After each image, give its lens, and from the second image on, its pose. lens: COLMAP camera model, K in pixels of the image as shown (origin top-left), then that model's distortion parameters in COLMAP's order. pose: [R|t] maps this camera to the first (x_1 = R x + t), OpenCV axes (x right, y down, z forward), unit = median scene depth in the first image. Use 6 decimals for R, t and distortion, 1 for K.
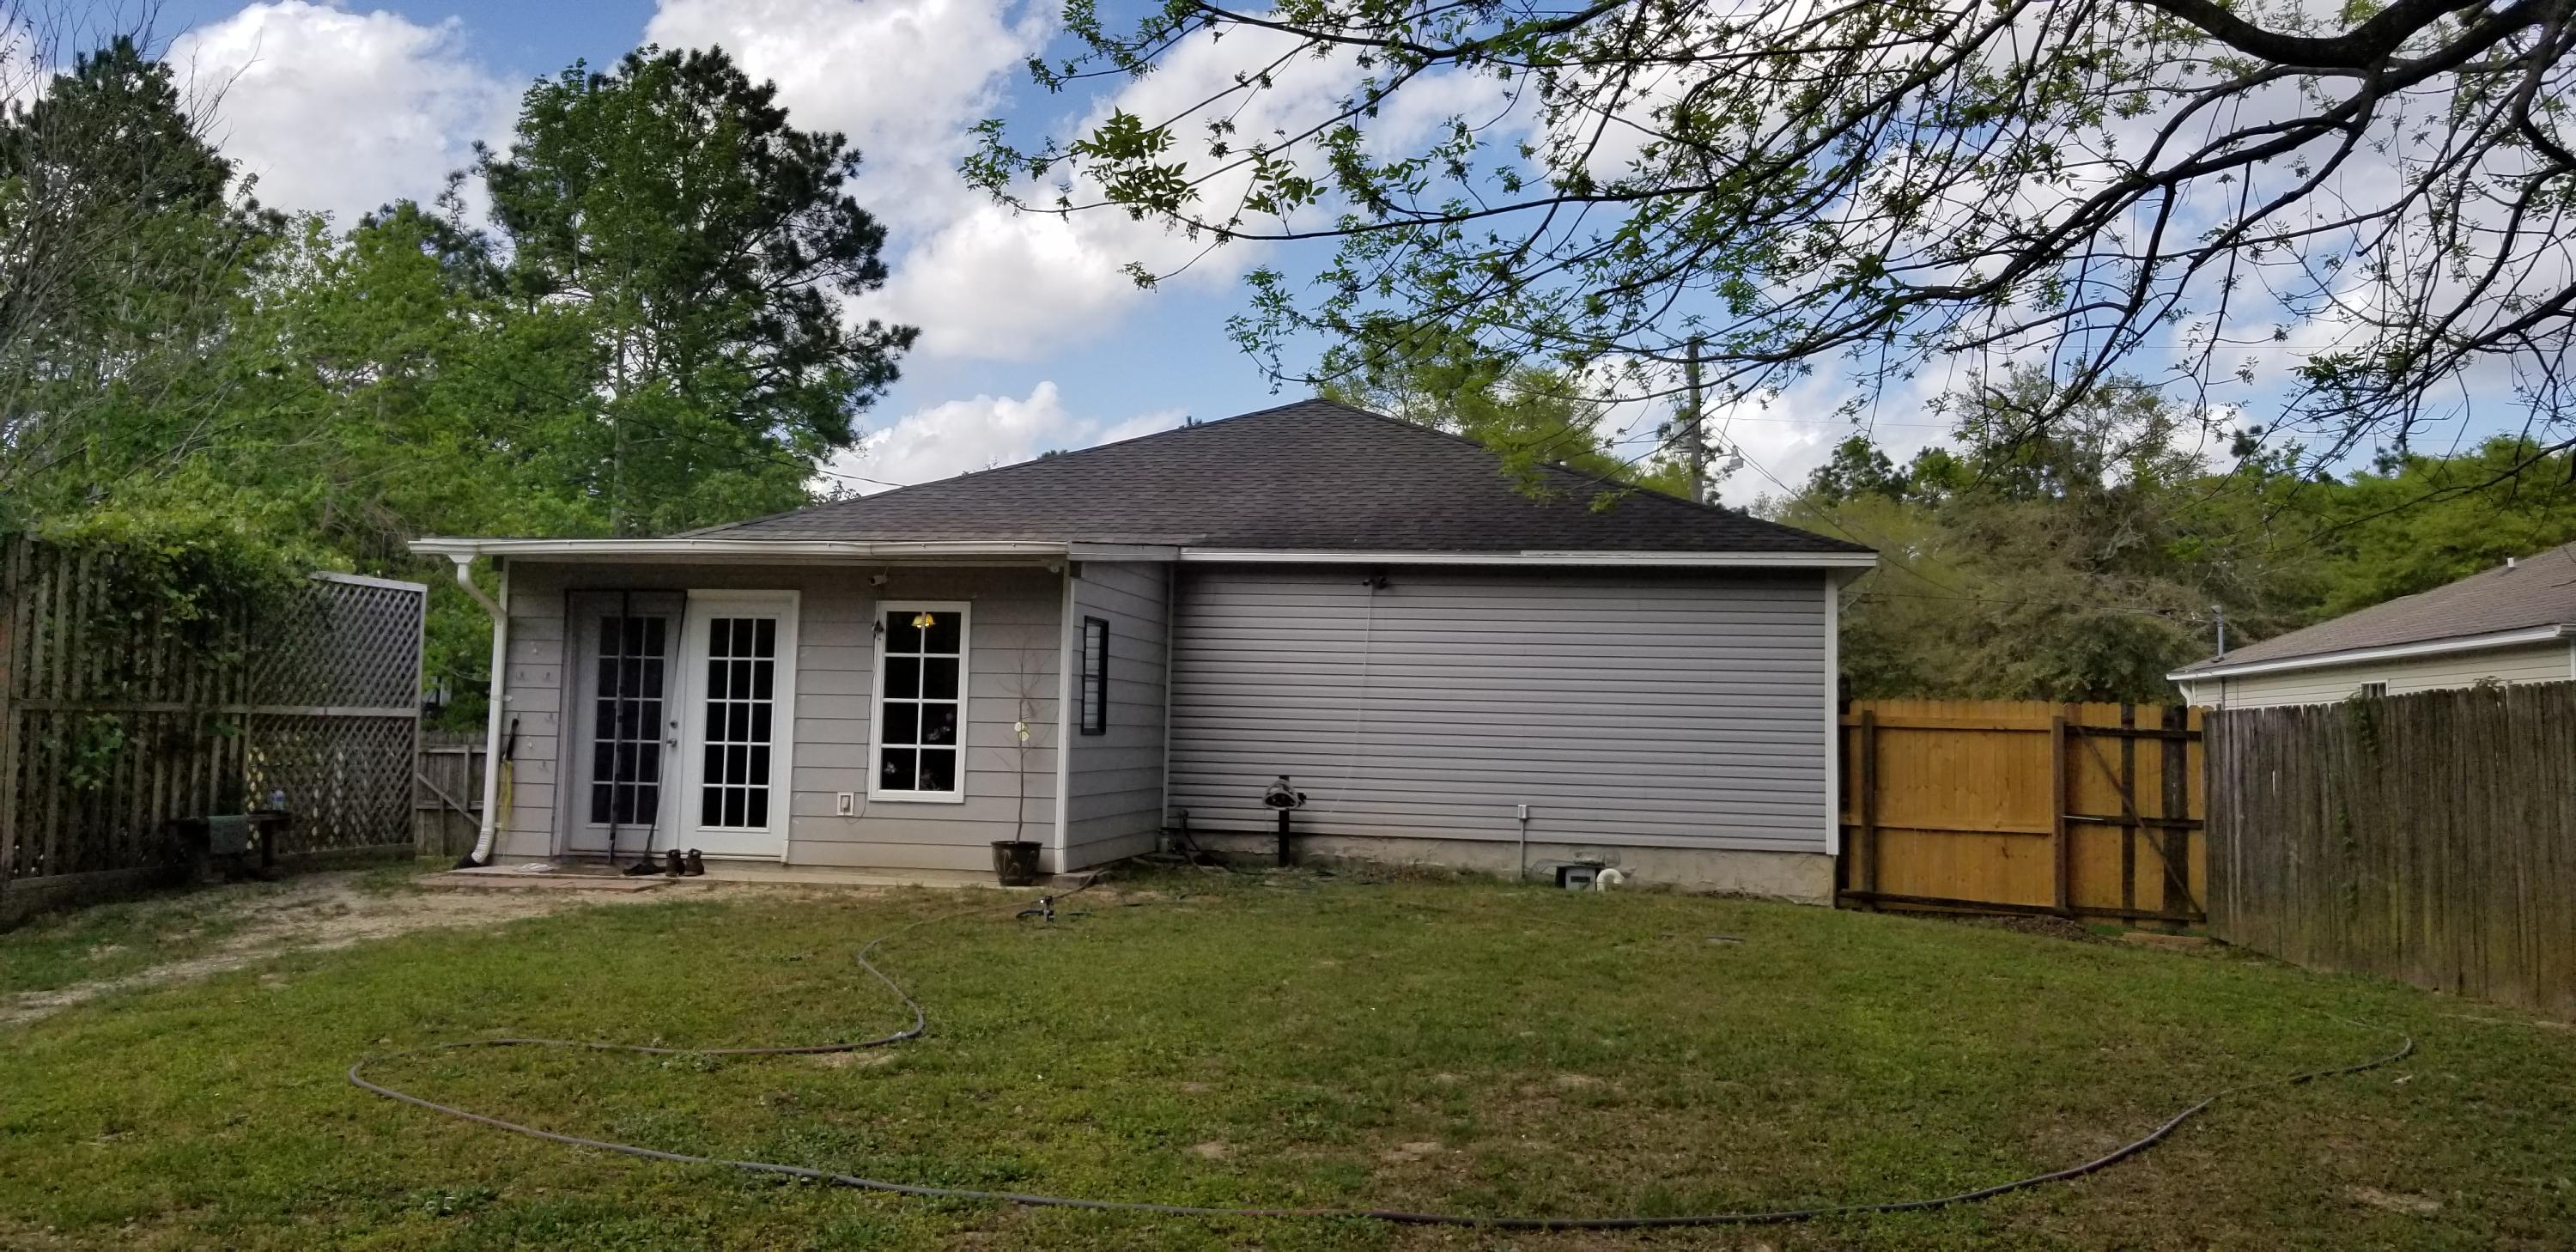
lens RADIAL K [[2029.2, 0, 1241.2], [0, 2029.2, 560.0], [0, 0, 1]] dist [0.112143, -0.212285]
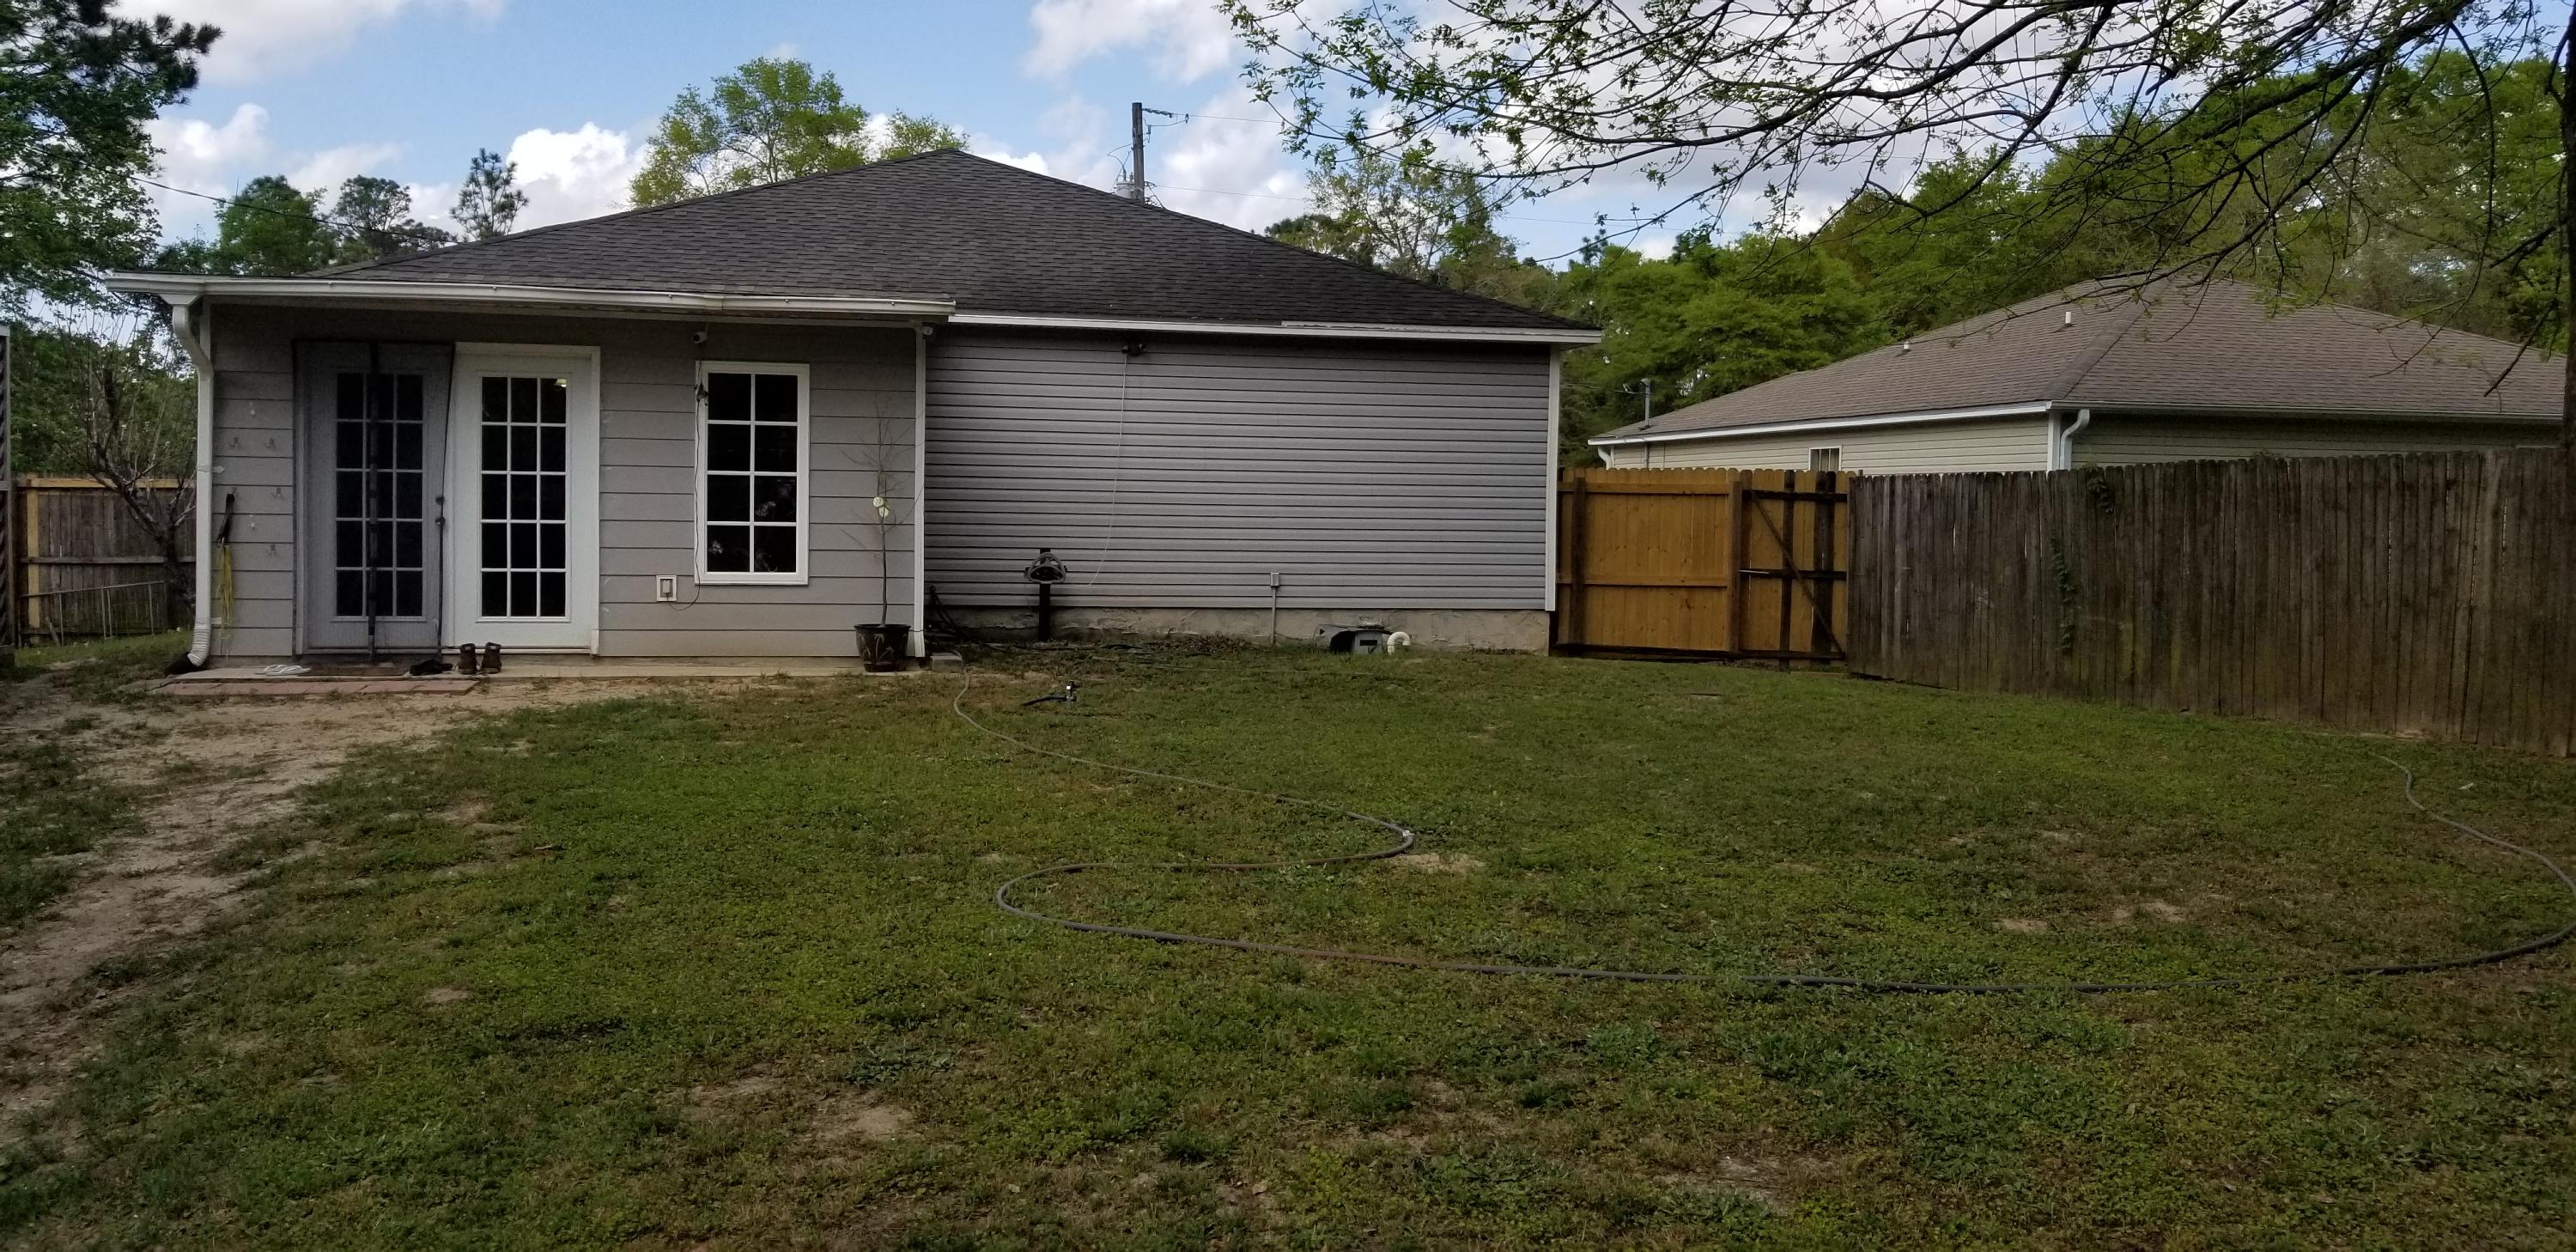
lens RADIAL K [[2029.2, 0, 1241.2], [0, 2029.2, 560.0], [0, 0, 1]] dist [0.112143, -0.212285]
pose [[0.931619, -0.018749, 0.362953, -0.275469], [-0.023969, 0.993325, 0.112835, -0.000012], [-0.362645, -0.113819, 0.924951, 0.076900]]
